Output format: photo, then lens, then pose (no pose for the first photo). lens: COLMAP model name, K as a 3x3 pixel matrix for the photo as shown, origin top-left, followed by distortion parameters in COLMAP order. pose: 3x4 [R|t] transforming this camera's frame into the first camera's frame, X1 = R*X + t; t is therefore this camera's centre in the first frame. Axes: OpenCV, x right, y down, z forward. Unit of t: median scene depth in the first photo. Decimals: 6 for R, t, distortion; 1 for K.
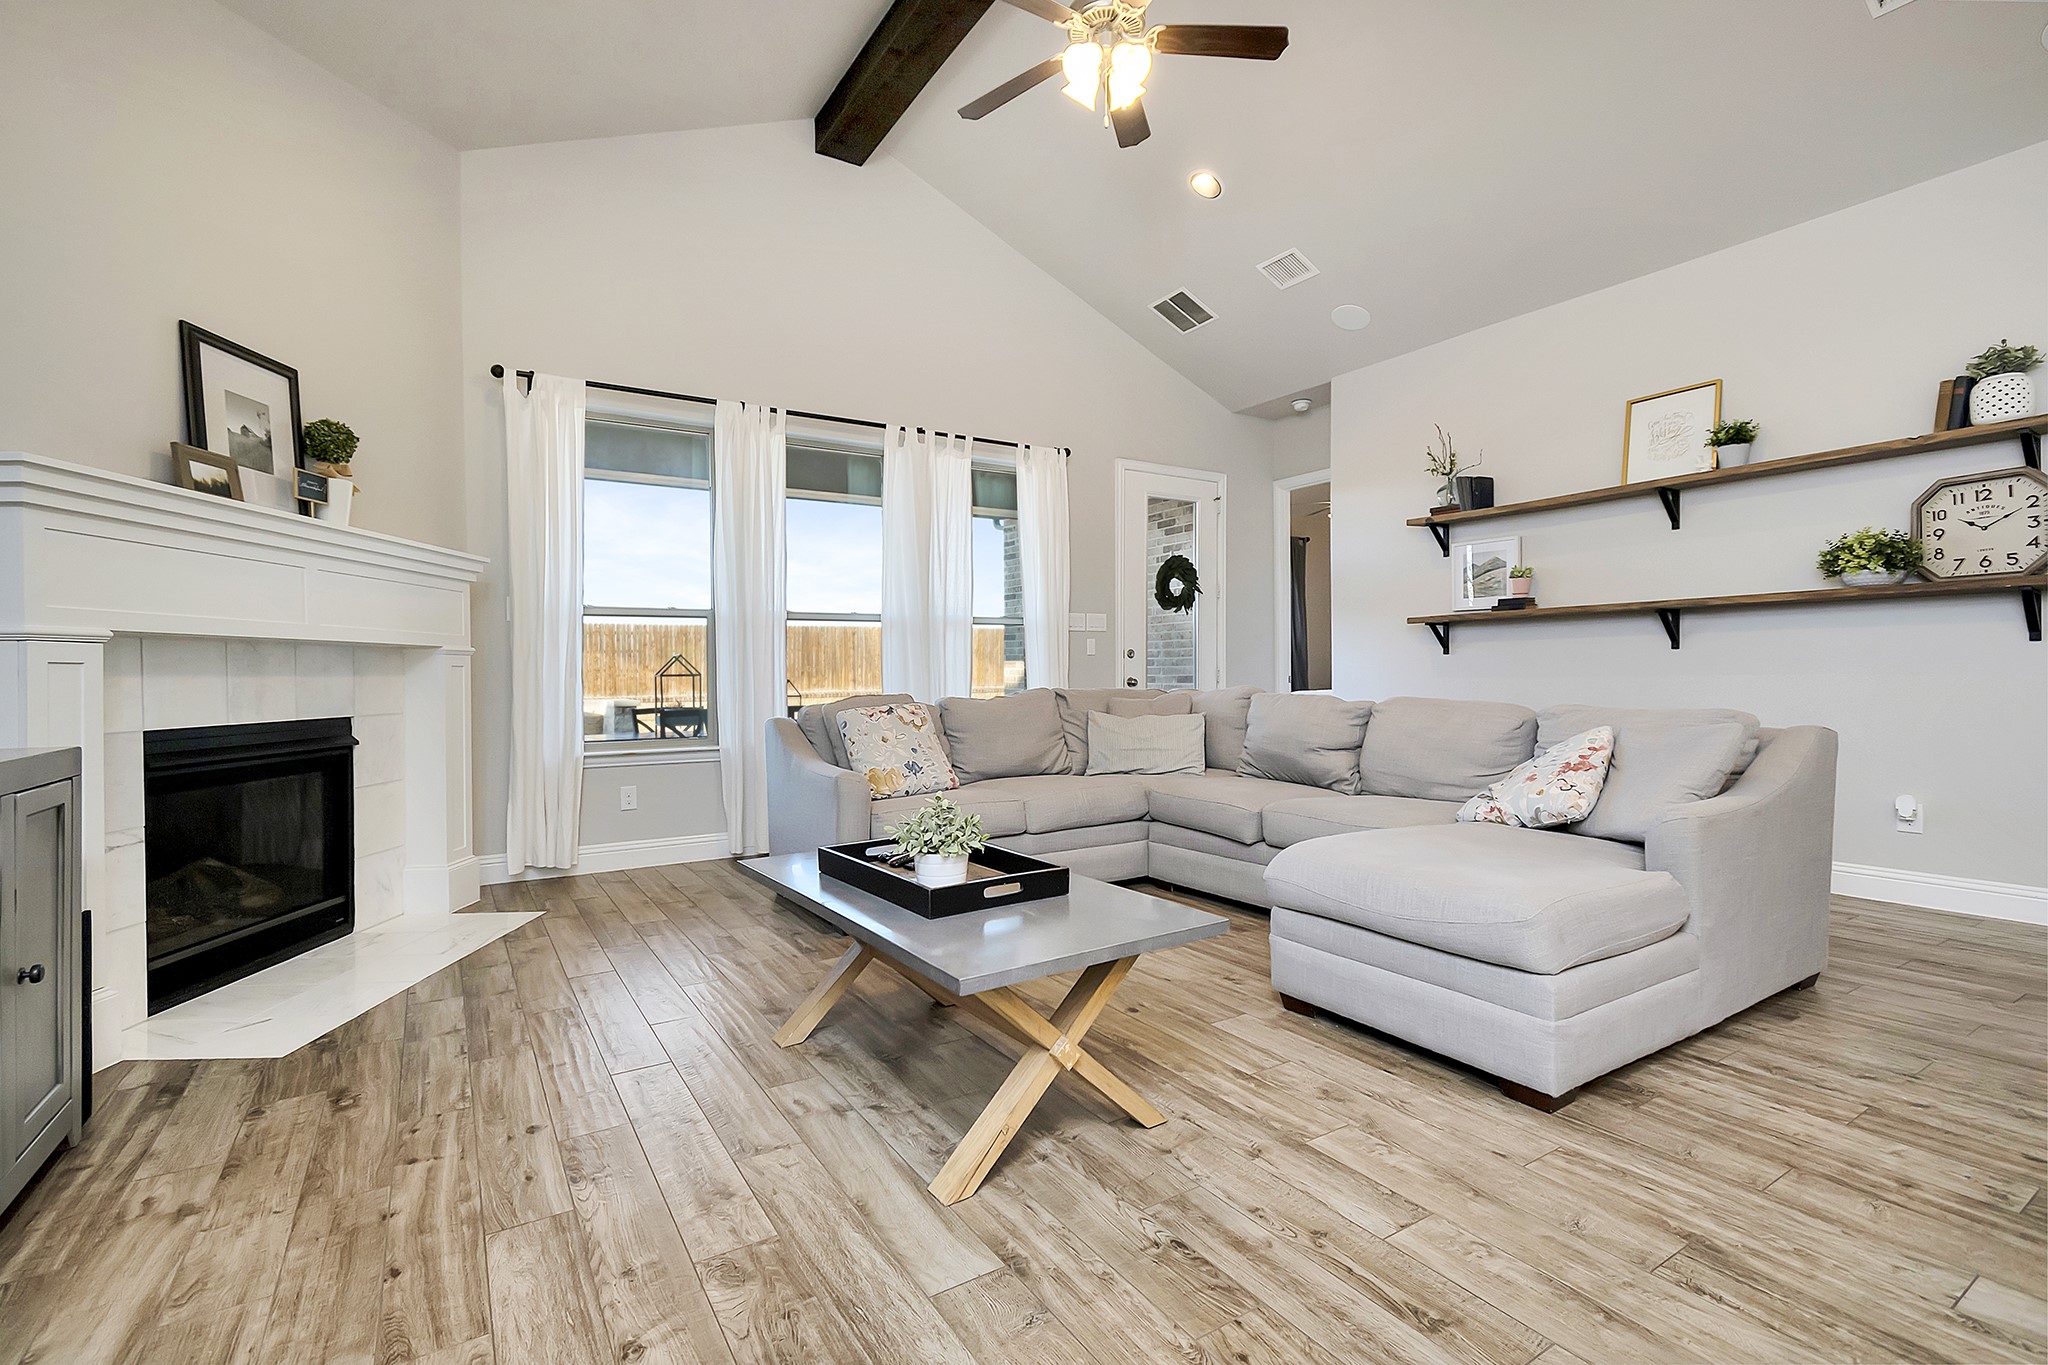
lens RADIAL K [[944.8, 0, 1025.9], [0, 944.8, 692.3], [0, 0, 1]] dist [0.005068, -0.002638]
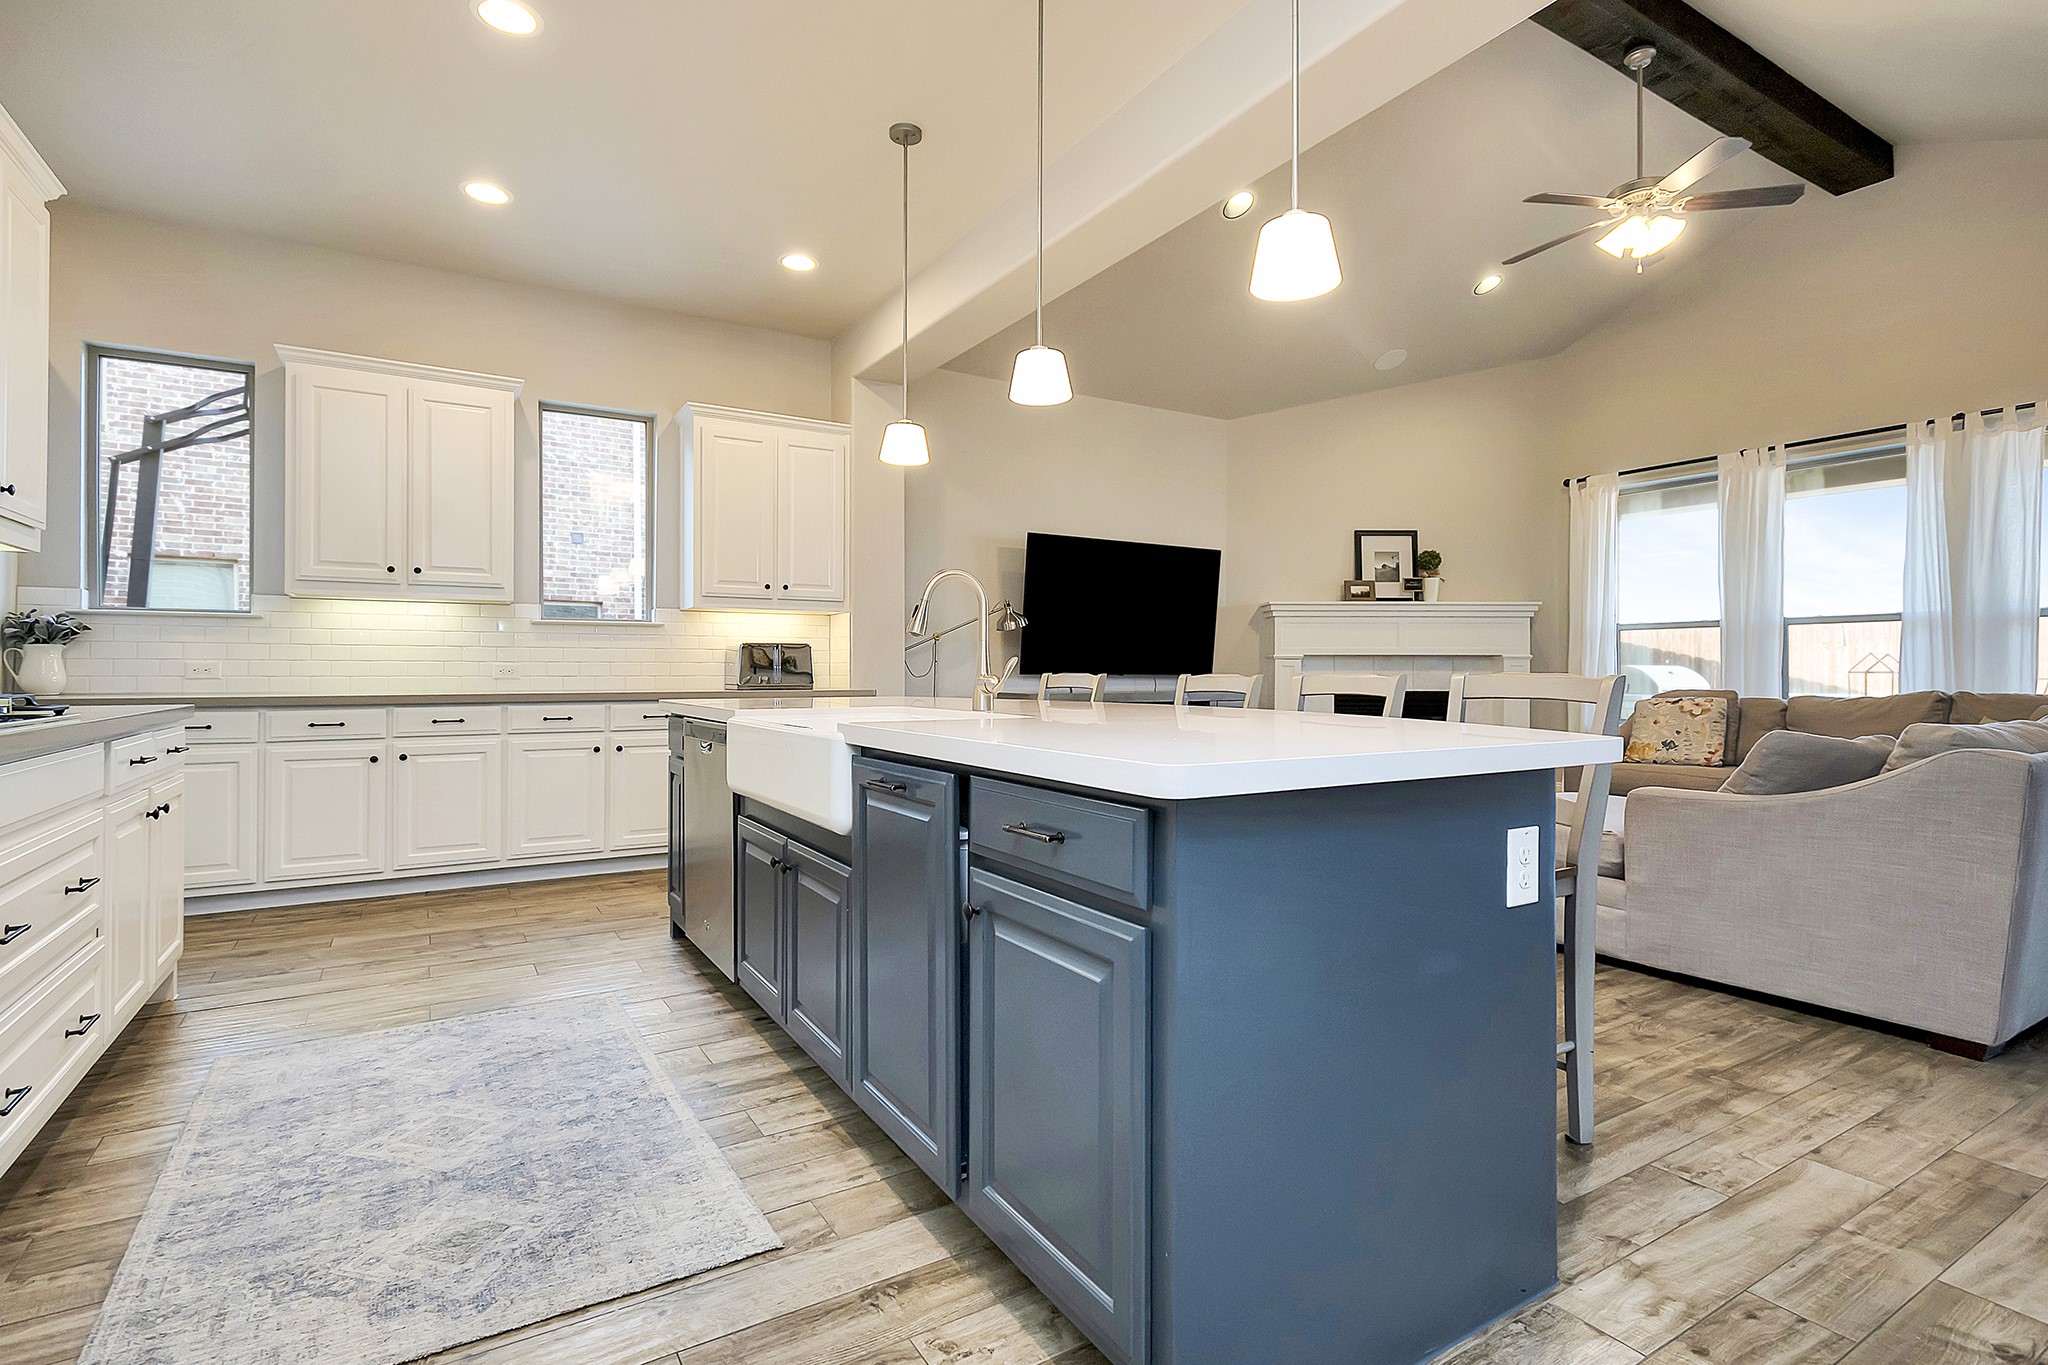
lens RADIAL K [[944.8, 0, 994.1], [0, 944.8, 670.2], [0, 0, 1]] dist [0.005068, -0.002638]
pose [[-0.048796, 0.006388, -0.998788, 1.888479], [-0.022590, 0.999717, 0.007497, -0.019334], [0.998553, 0.022928, -0.048638, 0.193771]]
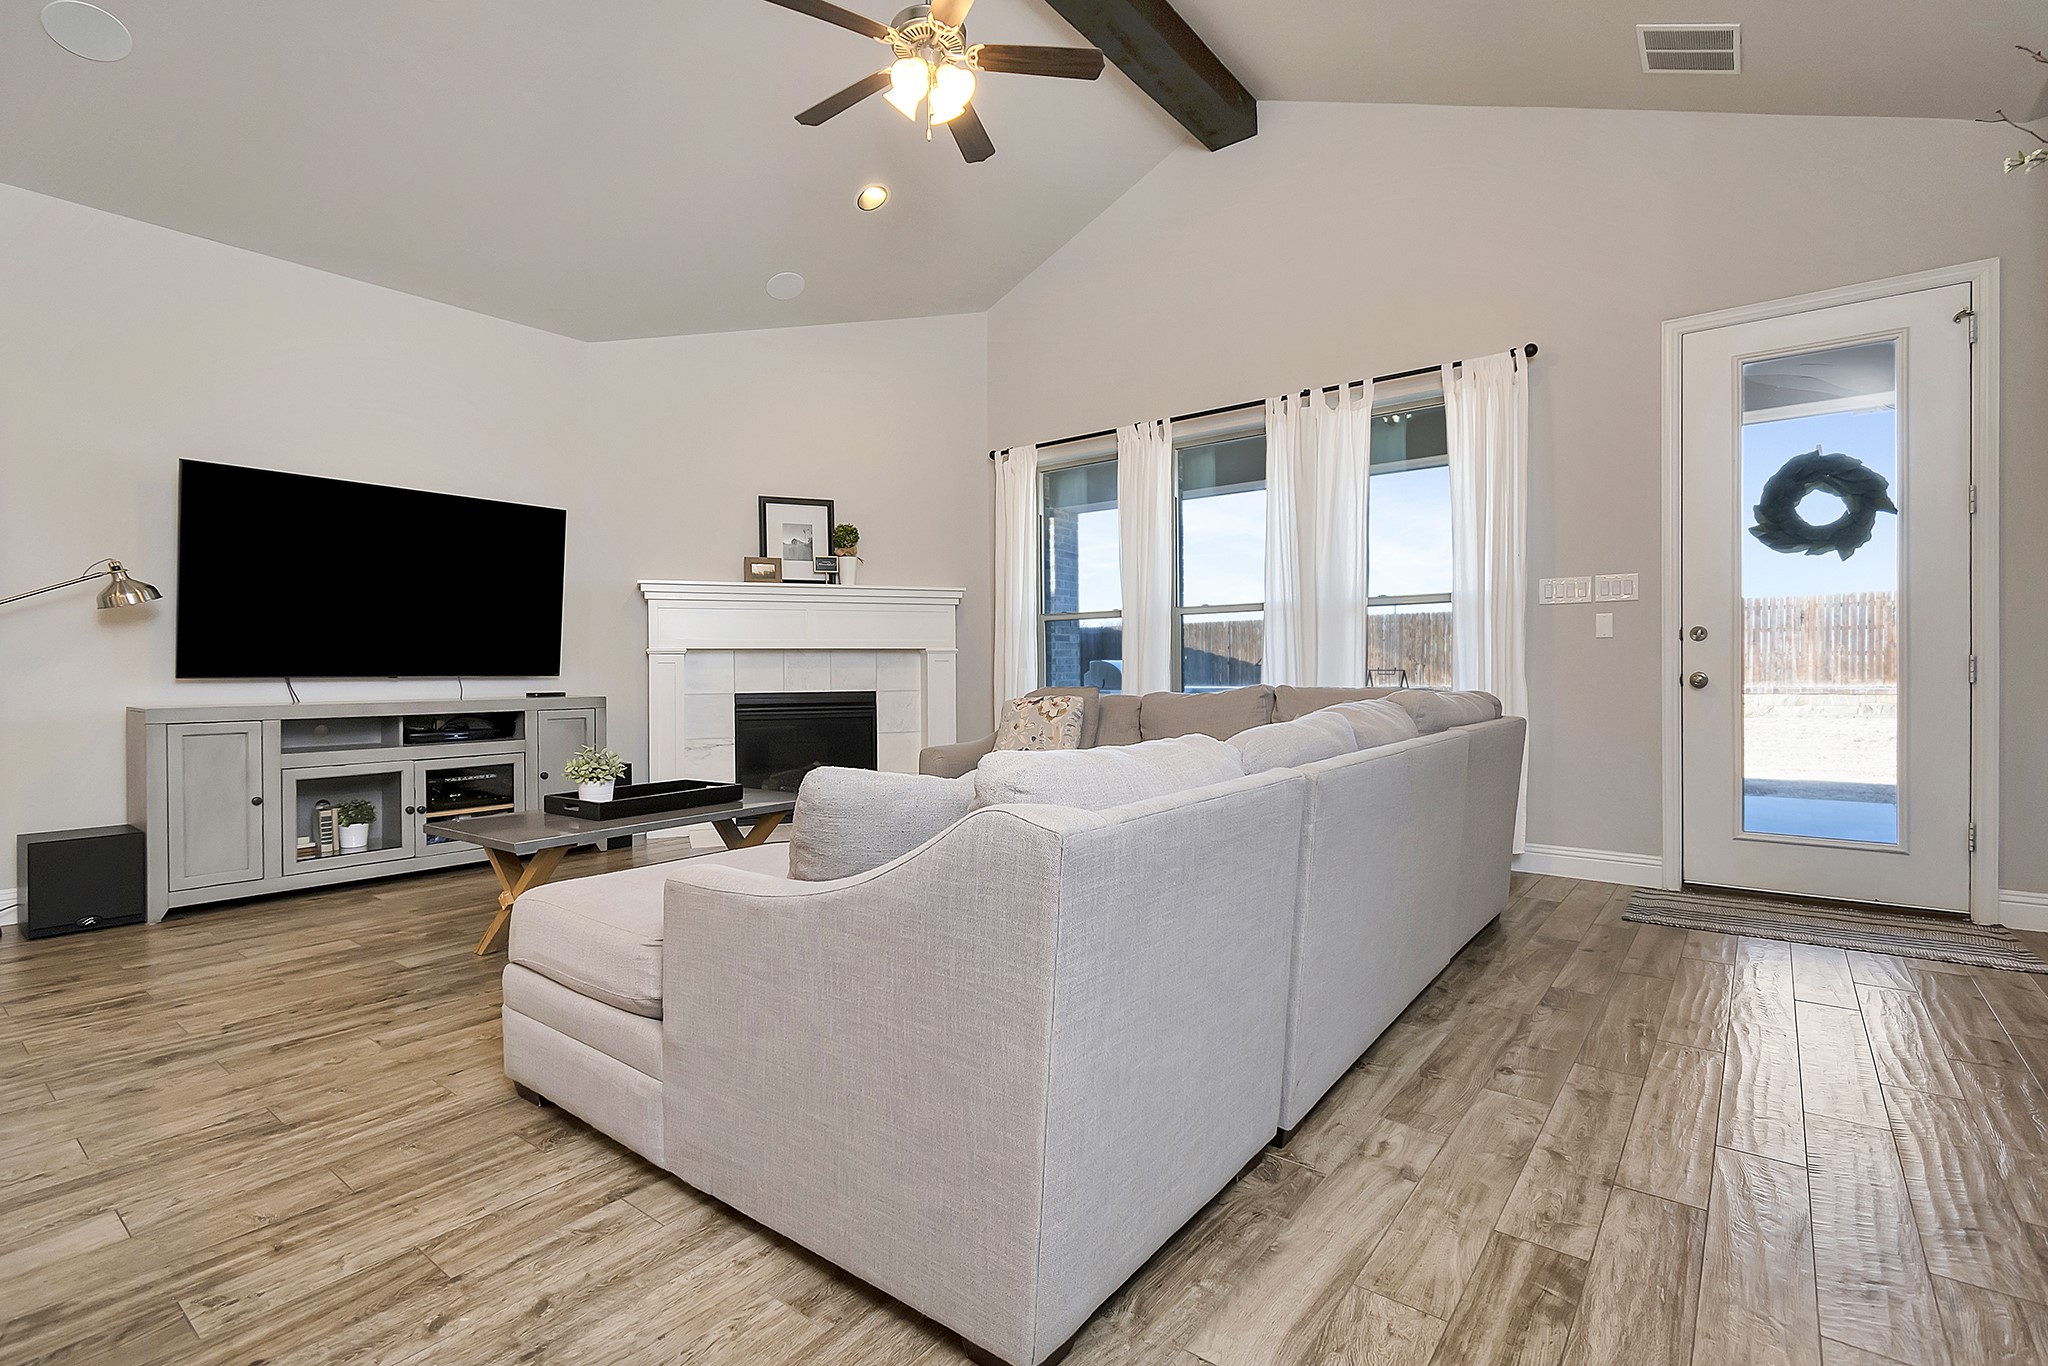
lens RADIAL K [[944.8, 0, 984.3], [0, 944.8, 677.6], [0, 0, 1]] dist [0.005068, -0.002638]
pose [[0.309257, 0.015983, -0.950844, 1.384110], [-0.014783, 0.999819, 0.011998, -0.032485], [0.950864, 0.010346, 0.309437, 0.941745]]
